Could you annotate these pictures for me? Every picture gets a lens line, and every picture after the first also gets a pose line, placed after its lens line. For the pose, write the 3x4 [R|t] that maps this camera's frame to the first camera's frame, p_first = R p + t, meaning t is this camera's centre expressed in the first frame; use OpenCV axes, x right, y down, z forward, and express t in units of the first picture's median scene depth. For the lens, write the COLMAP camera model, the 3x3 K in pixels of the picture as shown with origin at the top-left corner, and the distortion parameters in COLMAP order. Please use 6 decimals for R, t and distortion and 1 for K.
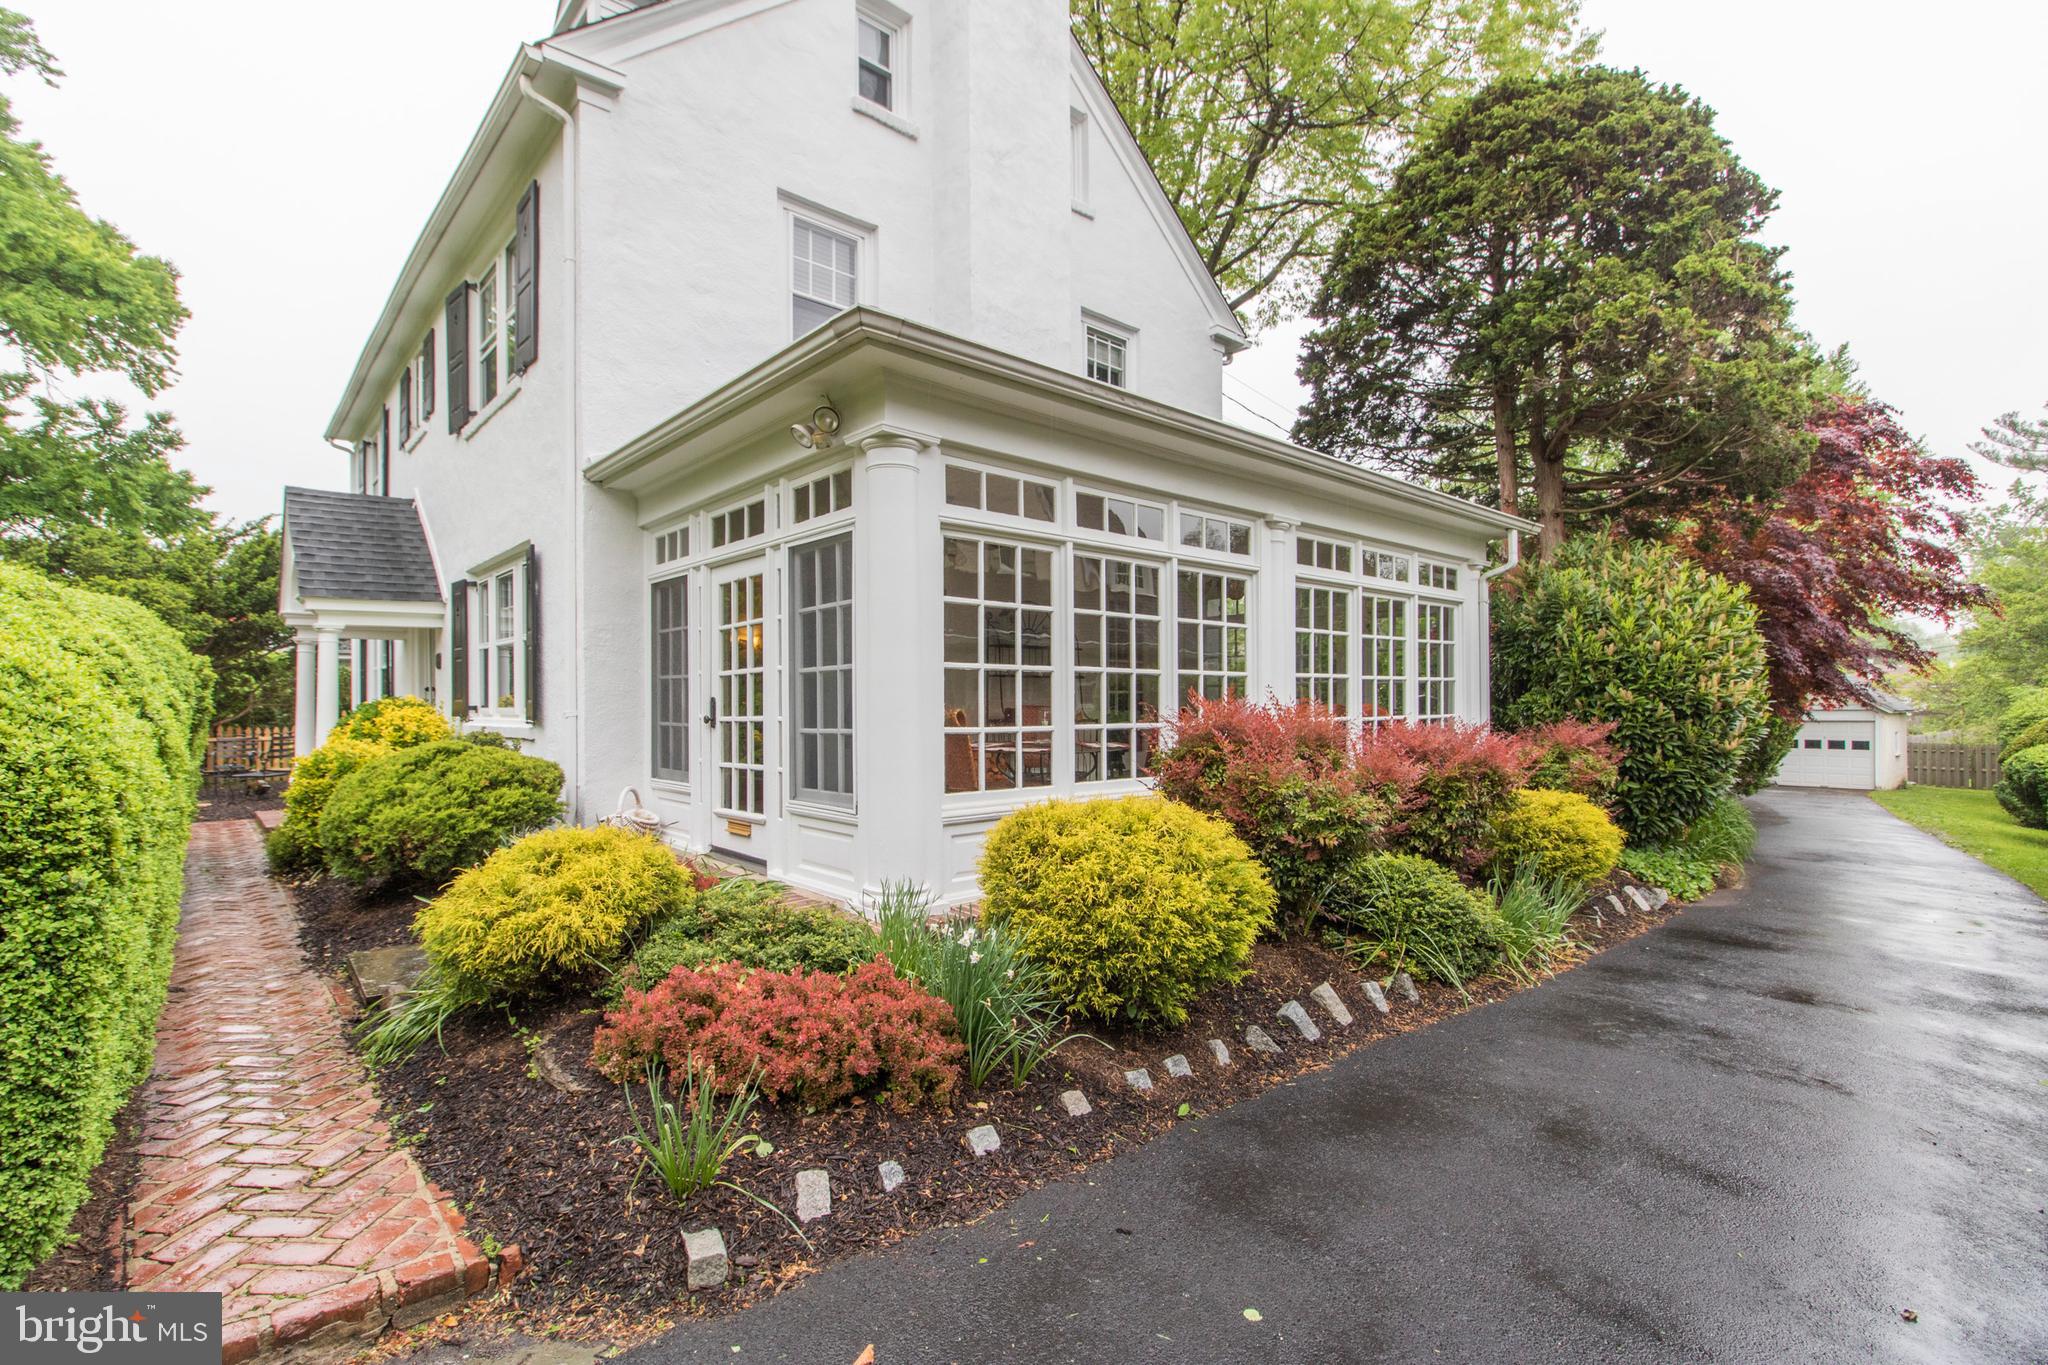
lens RADIAL K [[945.1, 0, 1025.2], [0, 945.1, 669.0], [0, 0, 1]] dist [0.001788, -0.000013]
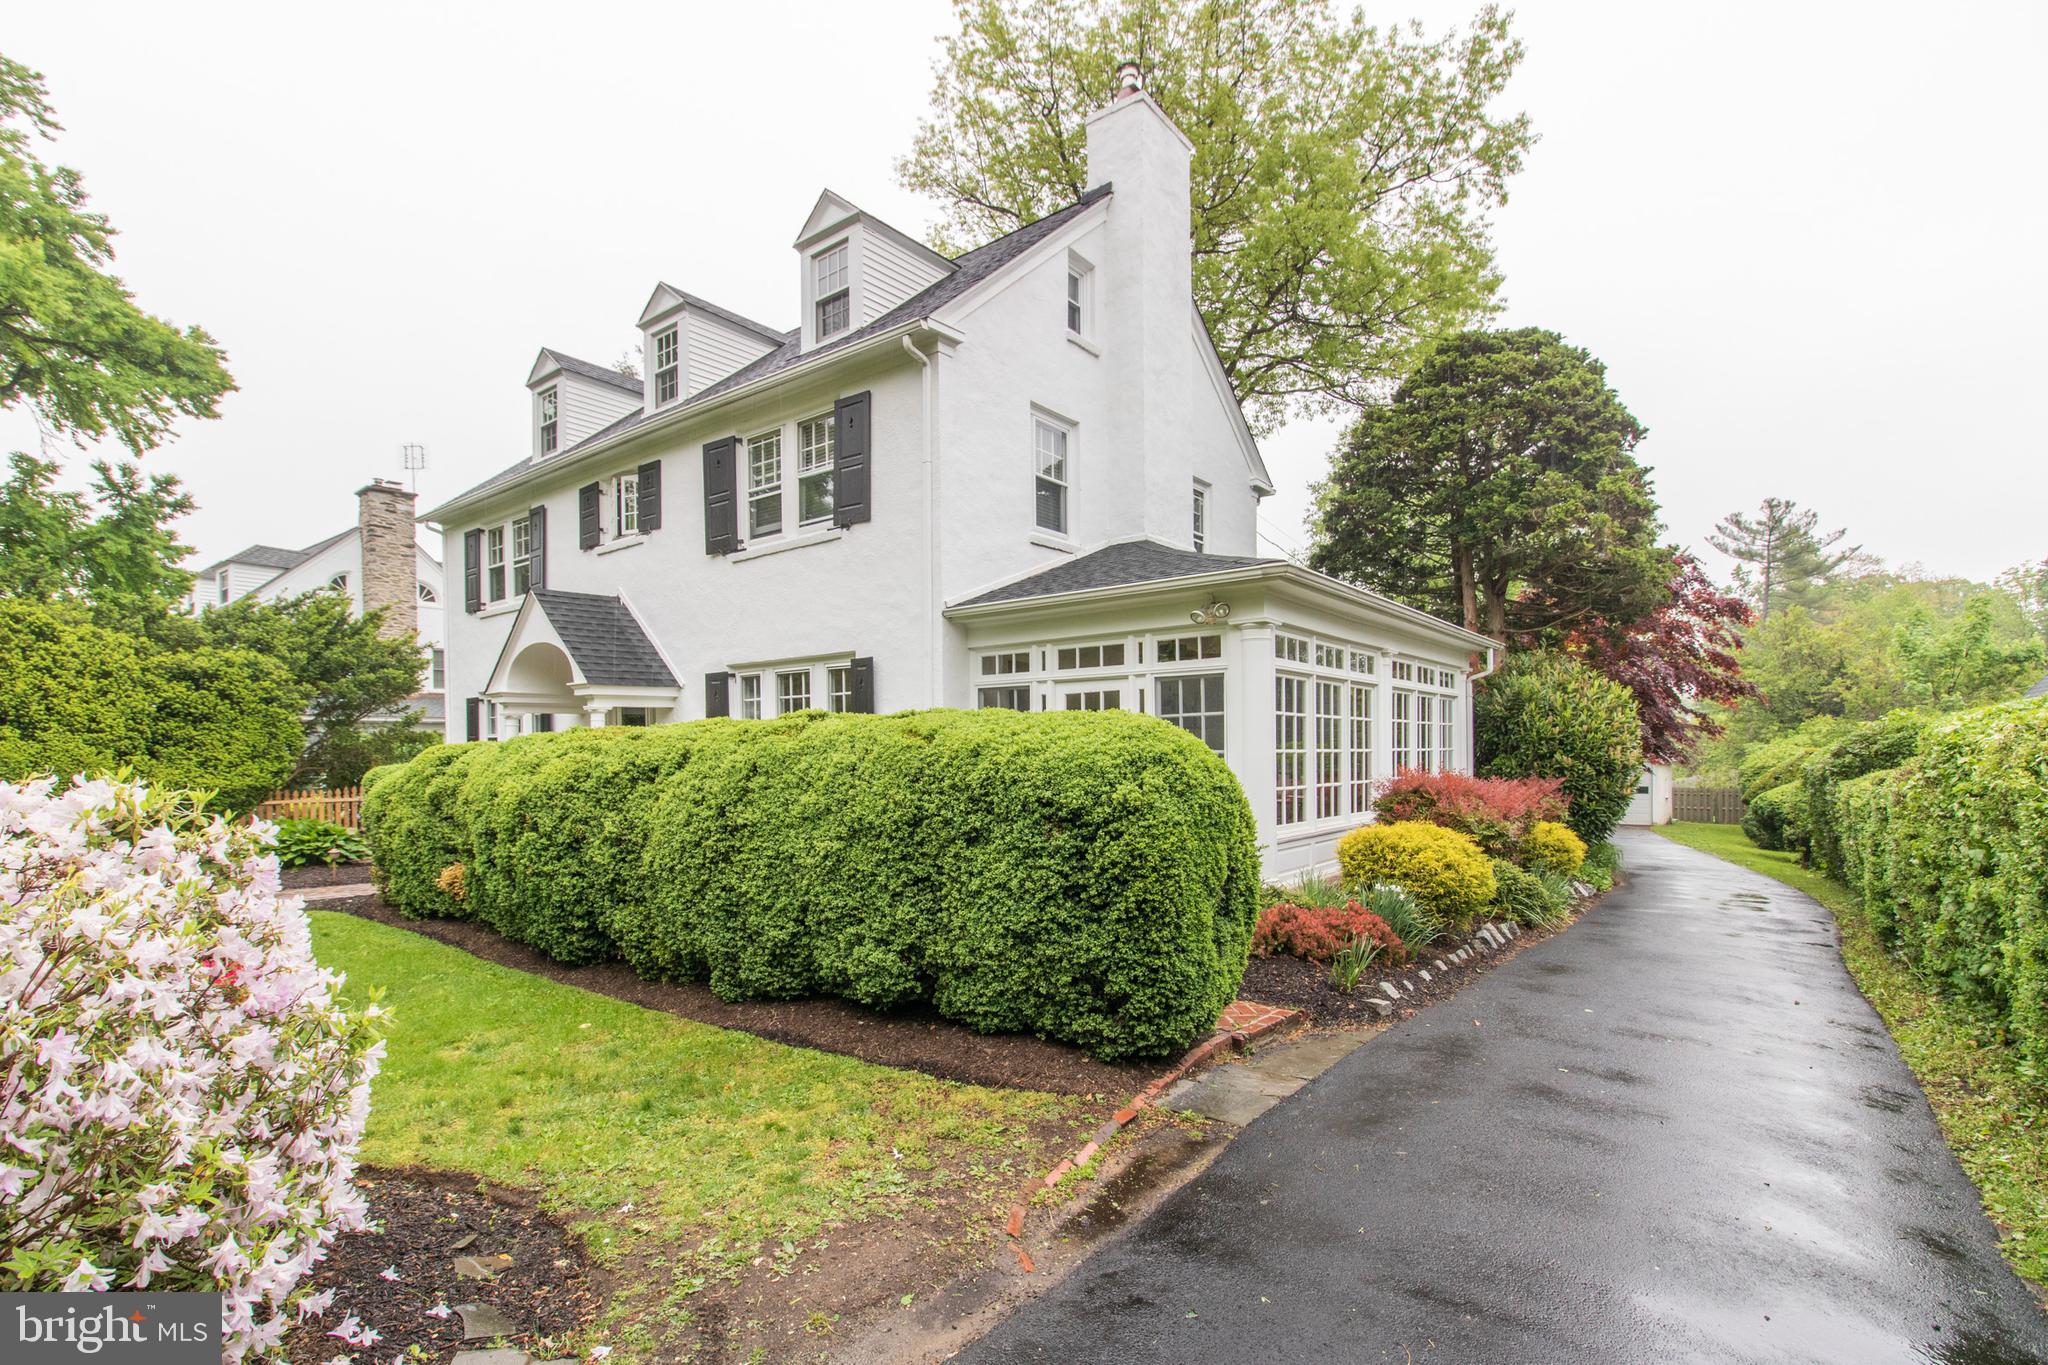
lens RADIAL K [[957.1, 0, 1026.5], [0, 957.1, 726.0], [0, 0, 1]] dist [0.000285, 0.000347]
pose [[0.984897, -0.000062, 0.173140, -0.449117], [-0.001028, 0.999980, 0.006210, -0.032731], [-0.173137, -0.006294, 0.984878, -0.344622]]
